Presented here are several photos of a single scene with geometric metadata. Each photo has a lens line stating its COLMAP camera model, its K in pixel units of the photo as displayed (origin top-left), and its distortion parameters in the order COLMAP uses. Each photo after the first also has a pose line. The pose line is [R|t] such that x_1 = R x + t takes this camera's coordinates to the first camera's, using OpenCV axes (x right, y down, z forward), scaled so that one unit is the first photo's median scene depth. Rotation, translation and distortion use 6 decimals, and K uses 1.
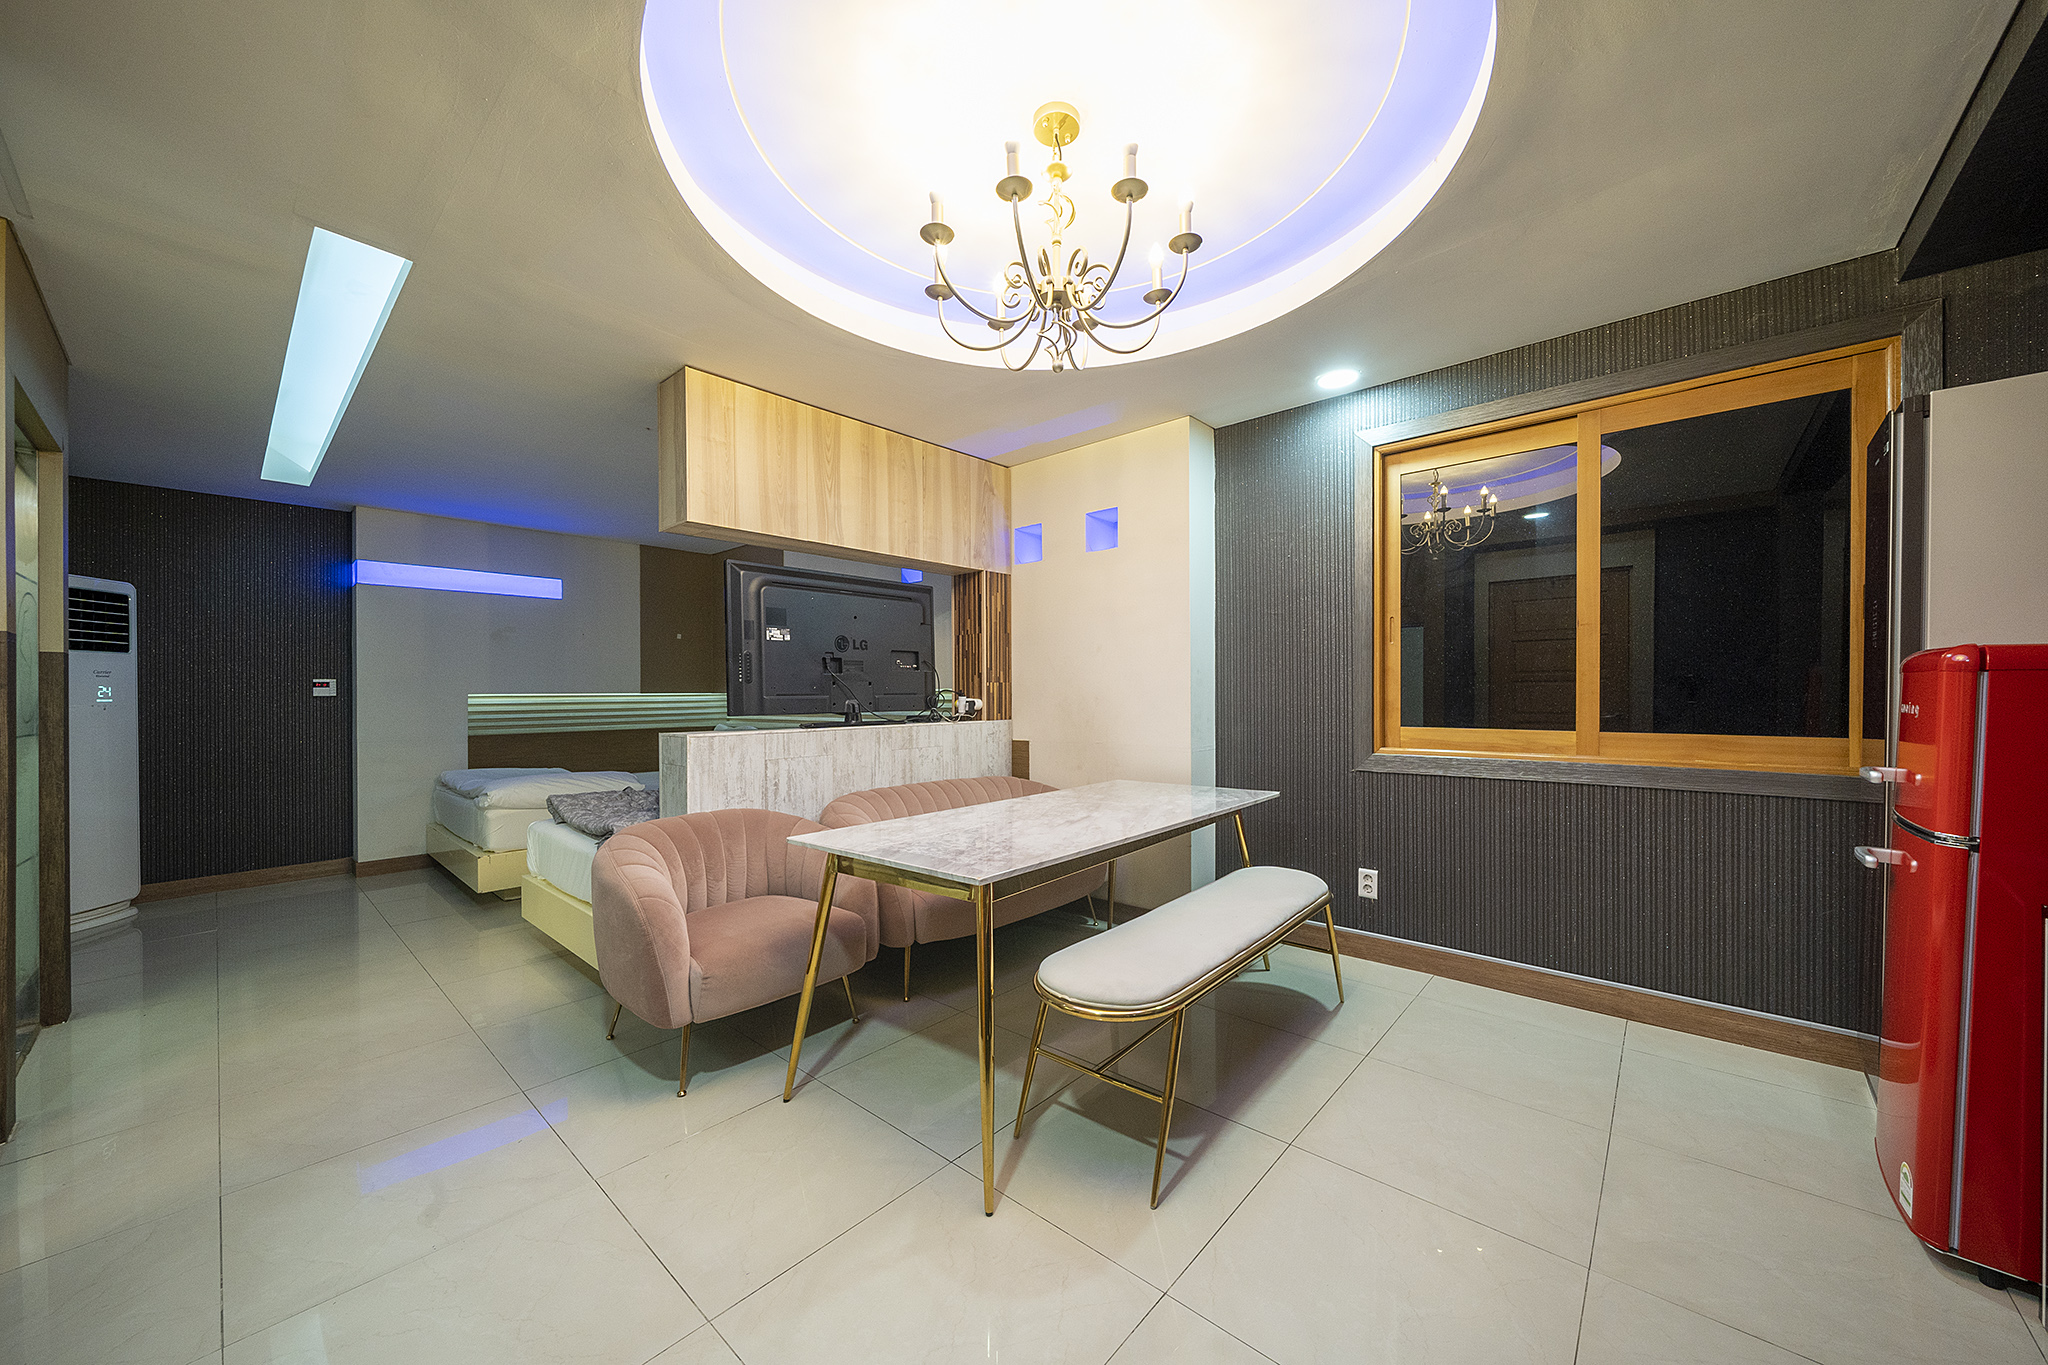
lens RADIAL K [[731.3, 0, 1026.4], [0, 731.3, 717.2], [0, 0, 1]] dist [-0.001732, -0.000263]
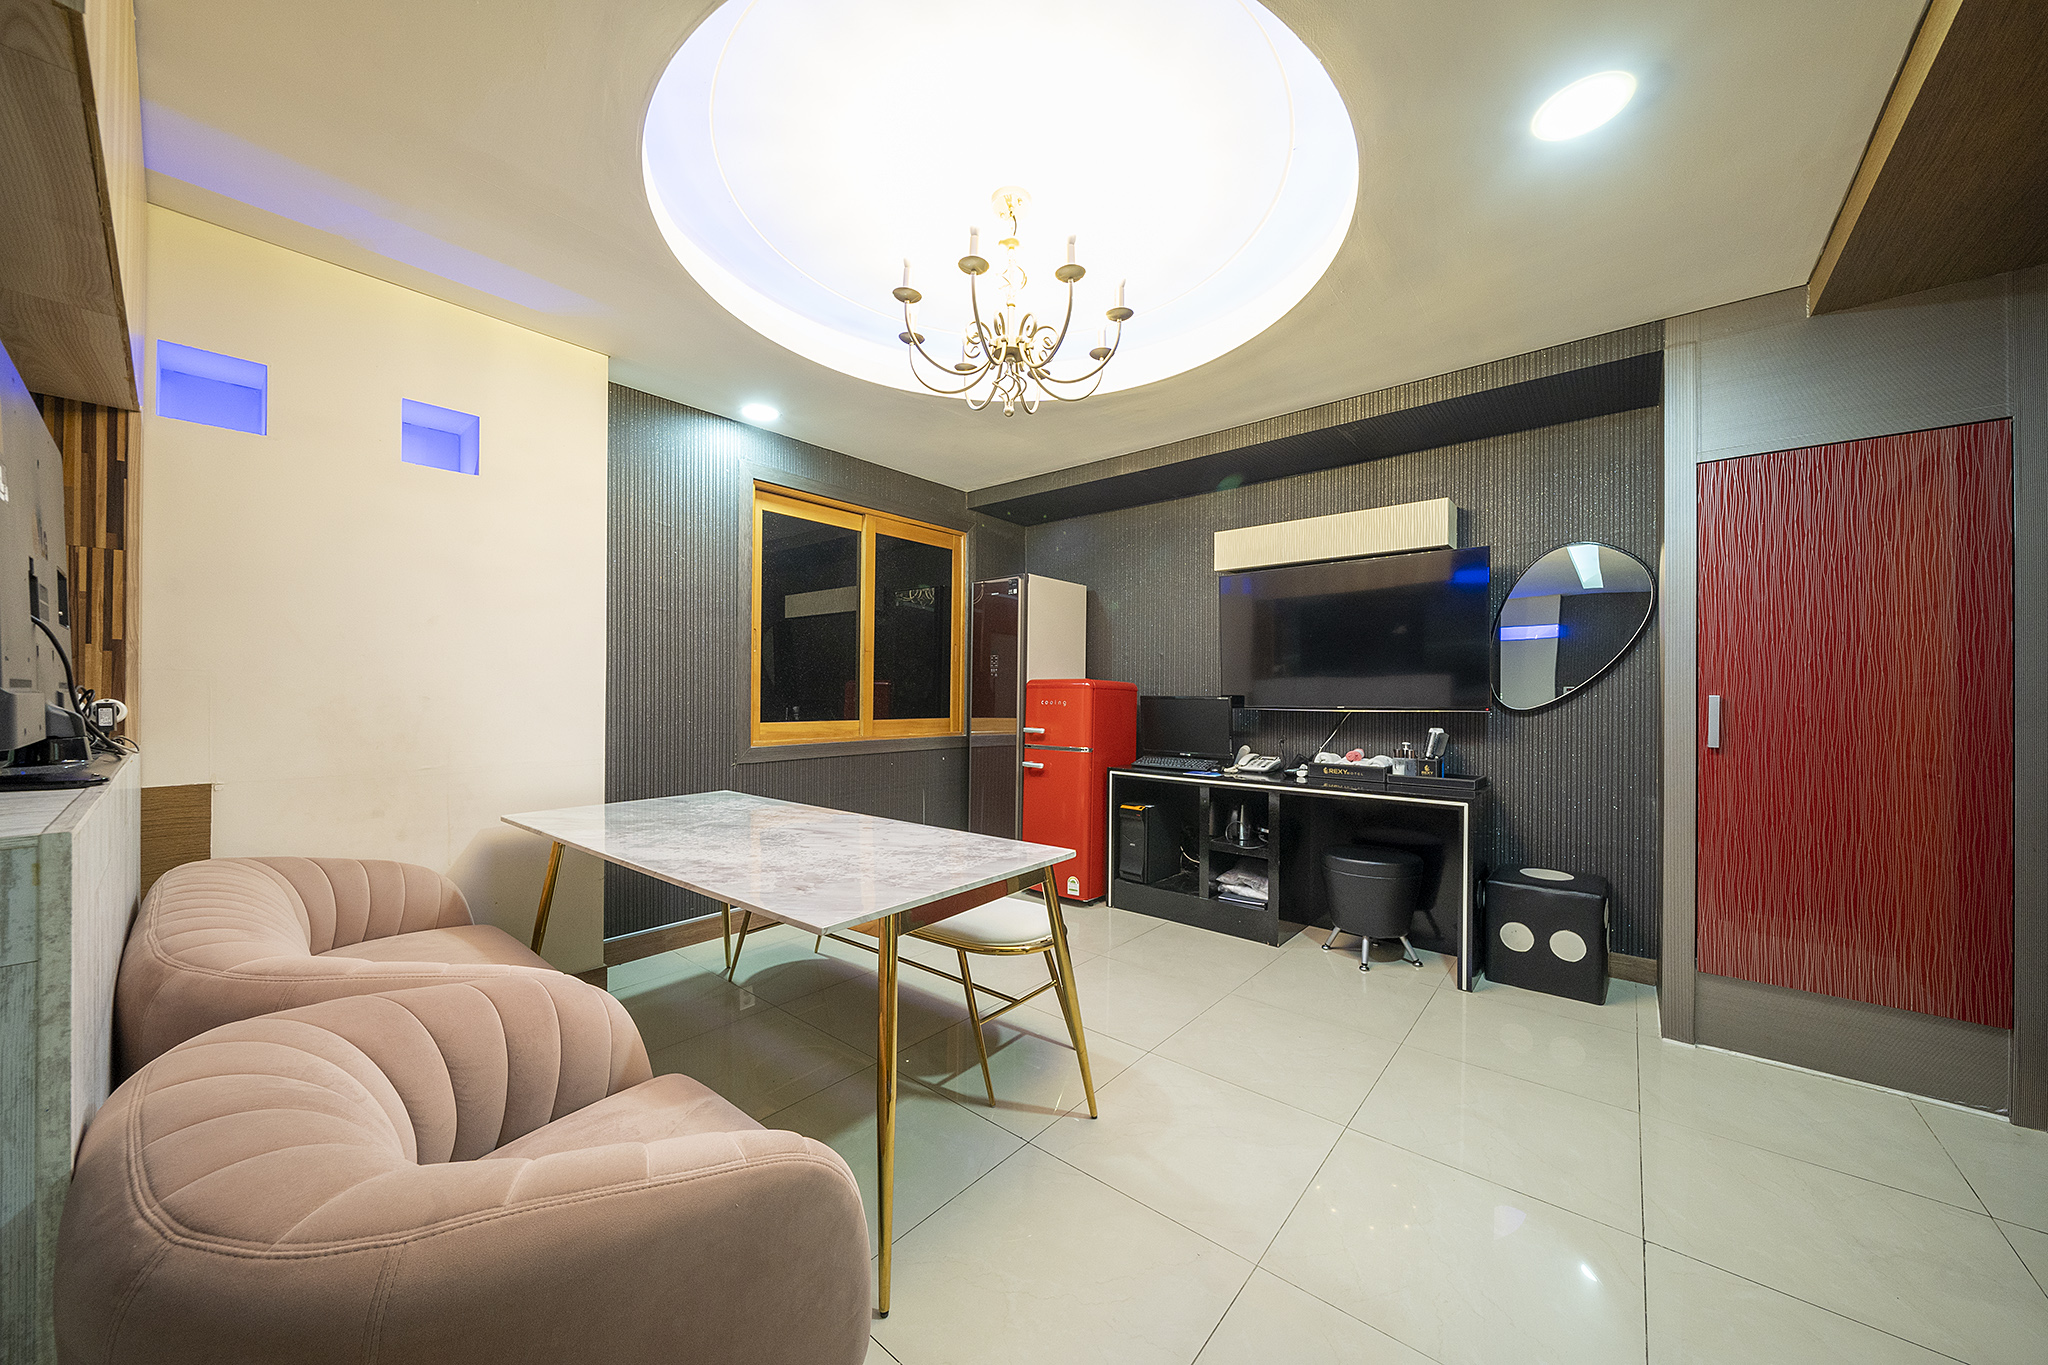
lens RADIAL K [[711.4, 0, 1034.9], [0, 711.4, 709.2], [0, 0, 1]] dist [-0.000876, -0.000062]
pose [[-0.023600, -0.010920, 0.999662, -0.616237], [0.029840, 0.999487, 0.011623, -0.007748], [-0.999276, 0.030104, -0.023262, 0.557547]]
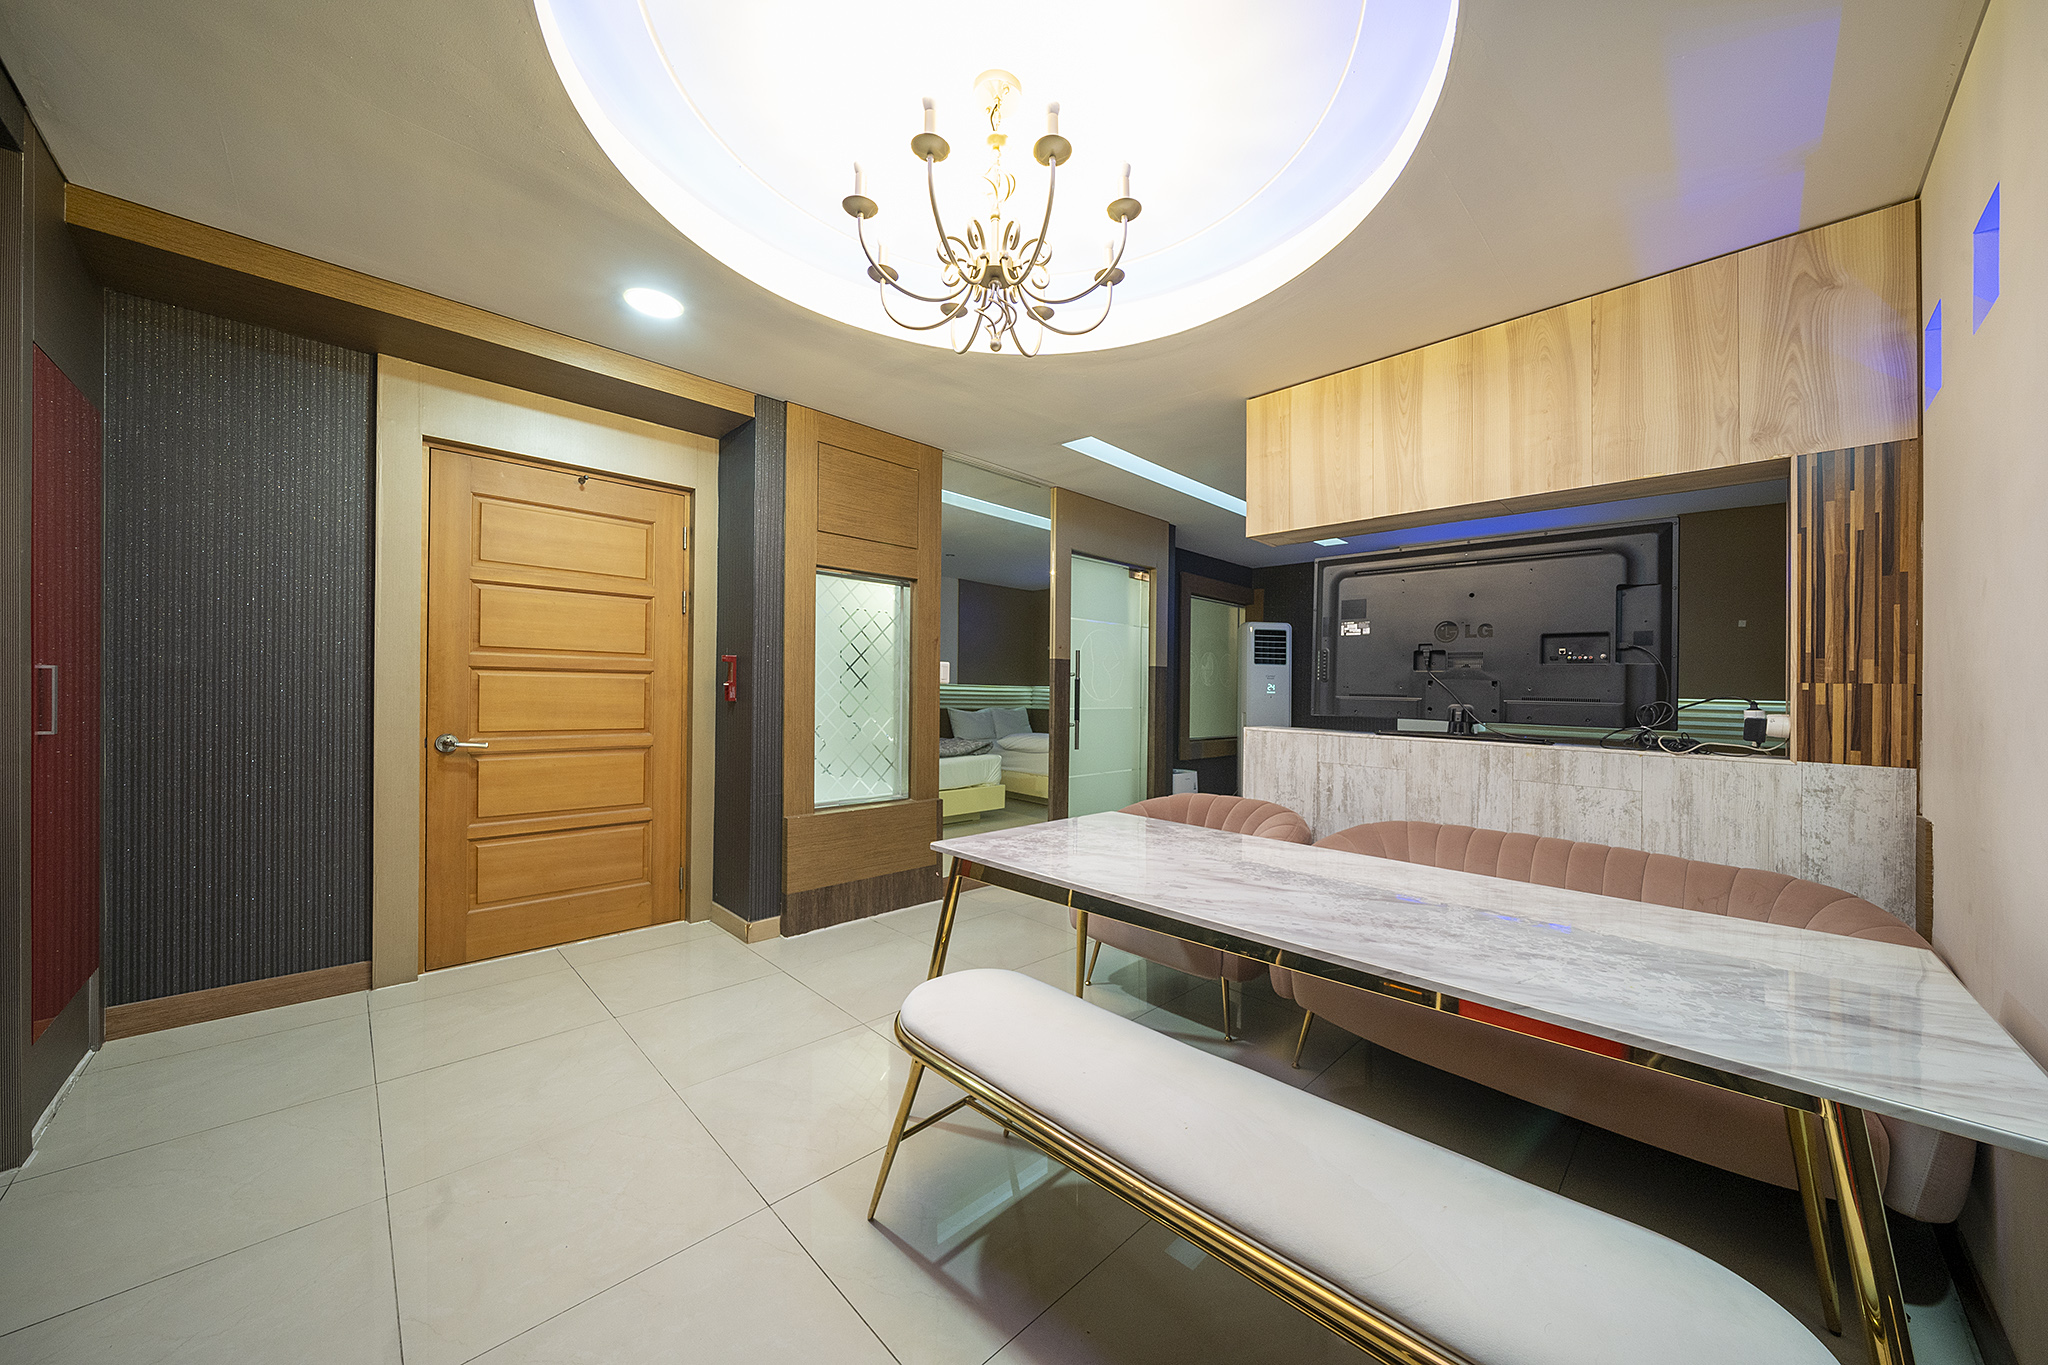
lens RADIAL K [[711.4, 0, 1034.9], [0, 711.4, 709.2], [0, 0, 1]] dist [-0.000876, -0.000062]
pose [[-0.058868, 0.037741, -0.997552, 0.545961], [-0.054587, 0.997668, 0.040967, -0.026040], [0.996772, 0.056865, -0.056671, 0.626653]]
